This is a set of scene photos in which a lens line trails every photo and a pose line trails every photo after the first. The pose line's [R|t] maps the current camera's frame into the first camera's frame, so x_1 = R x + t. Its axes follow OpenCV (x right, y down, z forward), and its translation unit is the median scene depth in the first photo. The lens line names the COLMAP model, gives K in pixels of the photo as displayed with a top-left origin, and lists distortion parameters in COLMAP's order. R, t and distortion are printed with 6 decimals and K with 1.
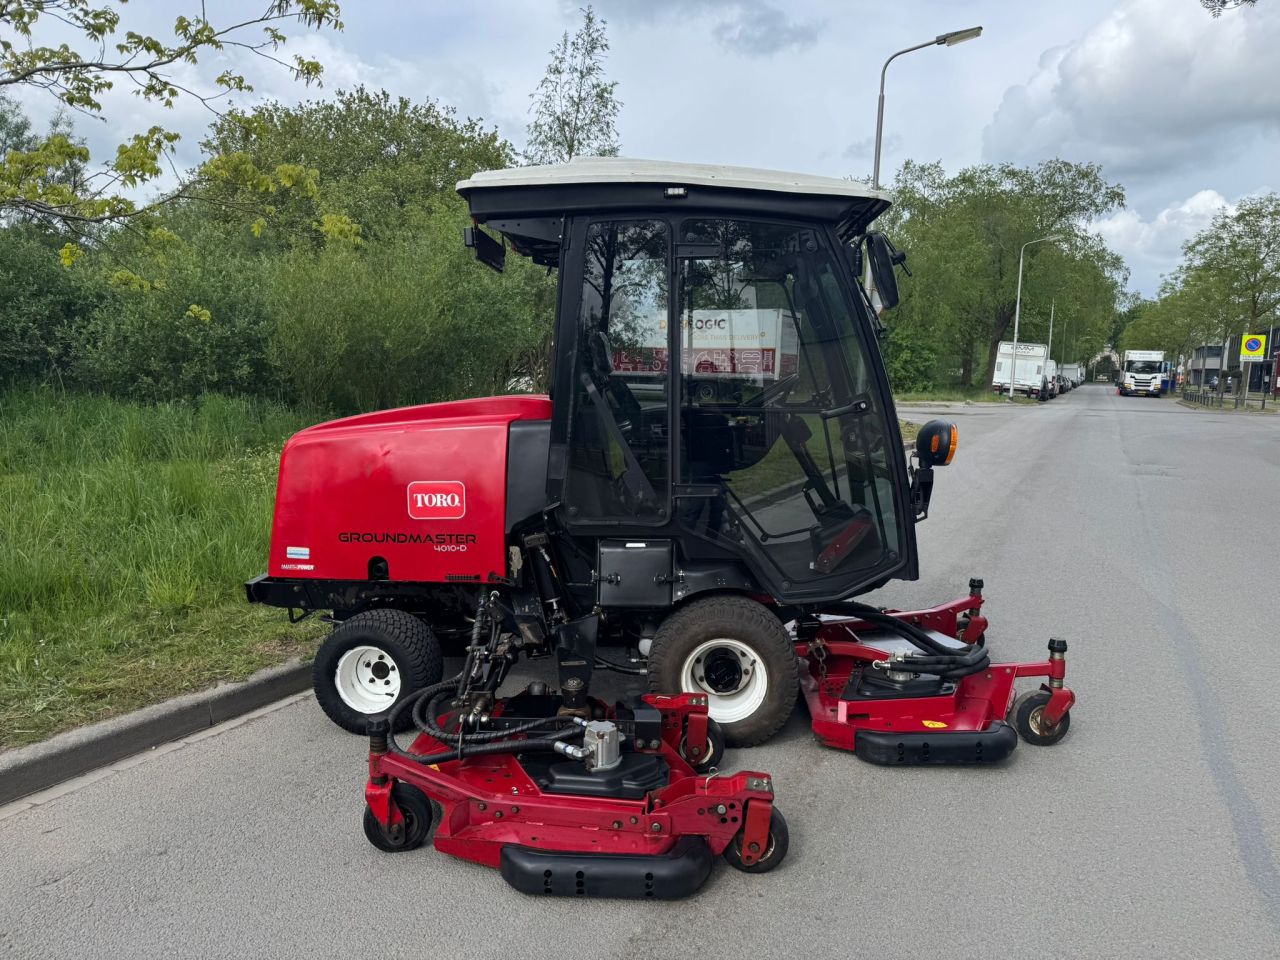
lens RADIAL K [[889.3, 0, 633.6], [0, 889.3, 488.1], [0, 0, 1]] dist [0.049339, -0.051178]
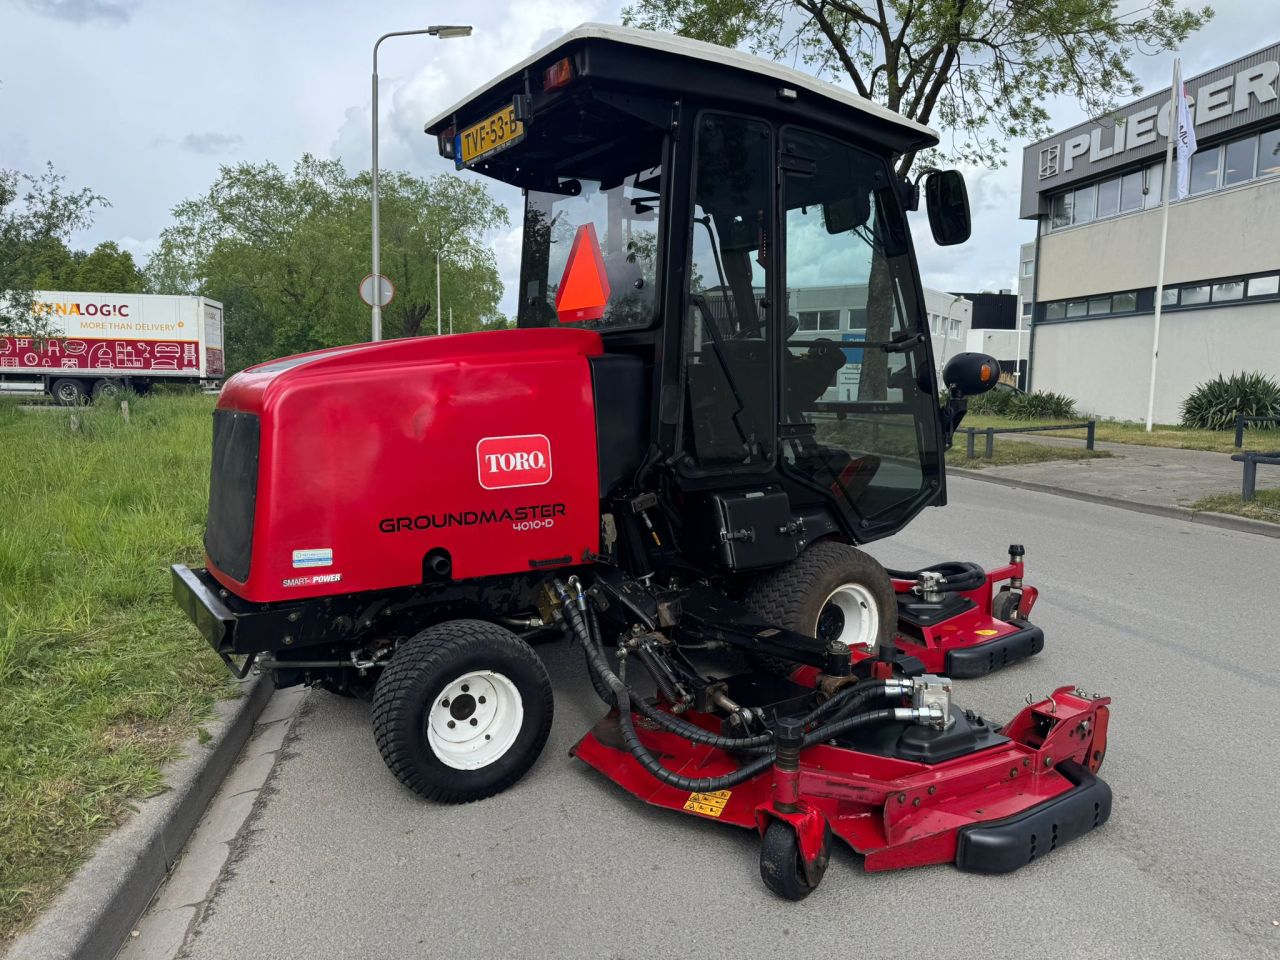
lens RADIAL K [[891.9, 0, 637.2], [0, 891.9, 503.7], [0, 0, 1]] dist [0.005462, -0.001447]
pose [[0.786875, -0.086256, 0.611054, -0.591922], [0.078146, 0.996140, 0.039983, 0.026500], [-0.612144, 0.016290, 0.790578, 0.356495]]
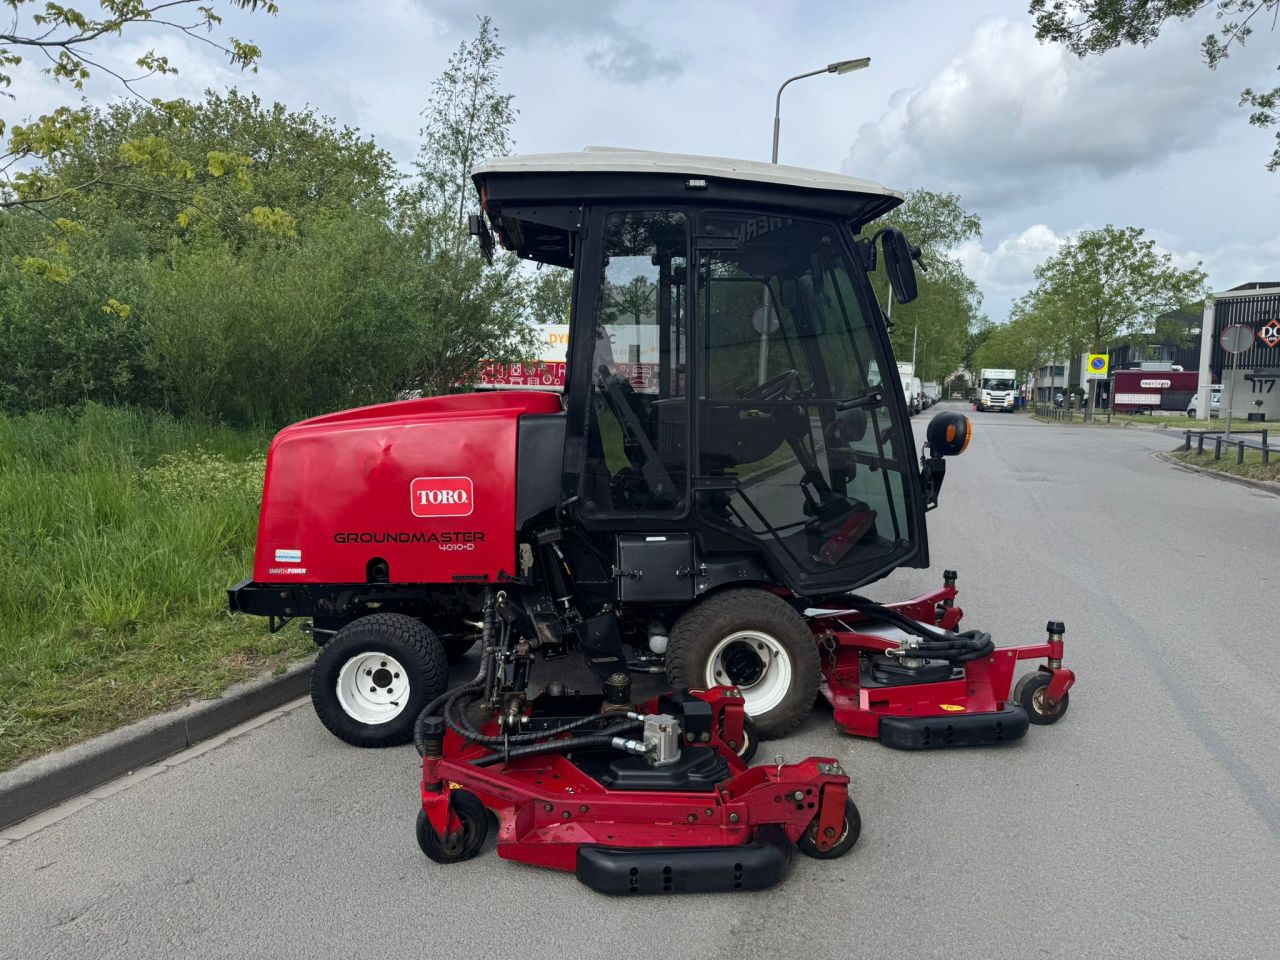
lens RADIAL K [[889.3, 0, 633.6], [0, 889.3, 488.1], [0, 0, 1]] dist [0.049339, -0.051178]
pose [[0.990871, -0.010678, 0.134392, -0.145395], [0.013091, 0.999768, -0.017084, 0.022895], [-0.134178, 0.018687, 0.990781, 0.025359]]
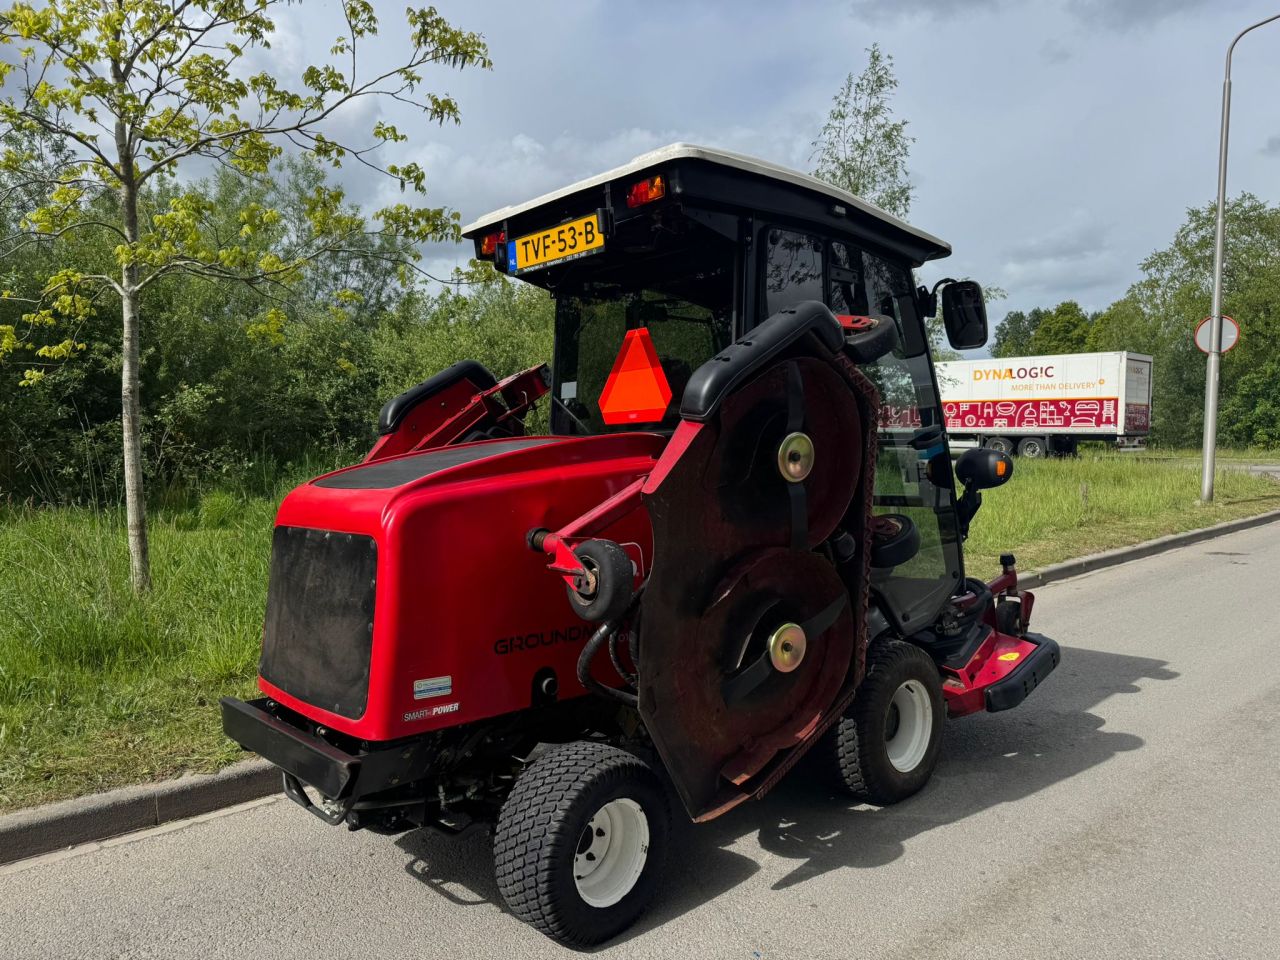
lens RADIAL K [[895.5, 0, 633.0], [0, 895.5, 475.3], [0, 0, 1]] dist [0.056766, -0.054618]
pose [[0.937640, 0.000470, -0.347608, 0.263159], [-0.029324, 0.996541, -0.077751, -0.013050], [0.346369, 0.083095, 0.934411, 0.335170]]
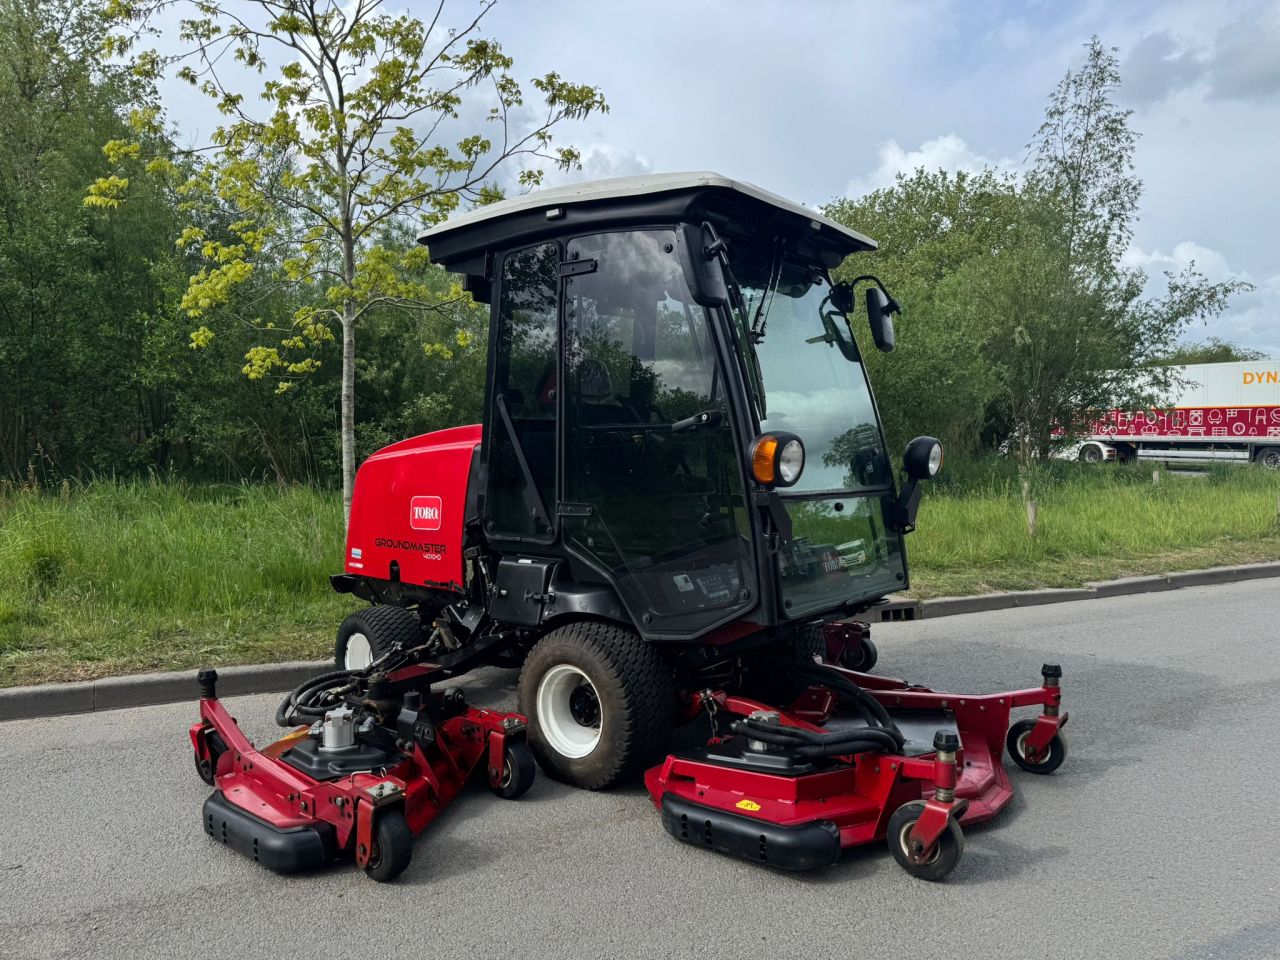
lens RADIAL K [[891.4, 0, 640.0], [0, 891.4, 480.0], [0, 0, 1]] dist [-0.000131, -0.003210]
pose [[0.813339, 0.015906, -0.581573, 0.651410], [-0.068033, 0.995368, -0.067921, 0.029897], [0.577799, 0.094808, 0.810654, 0.238579]]
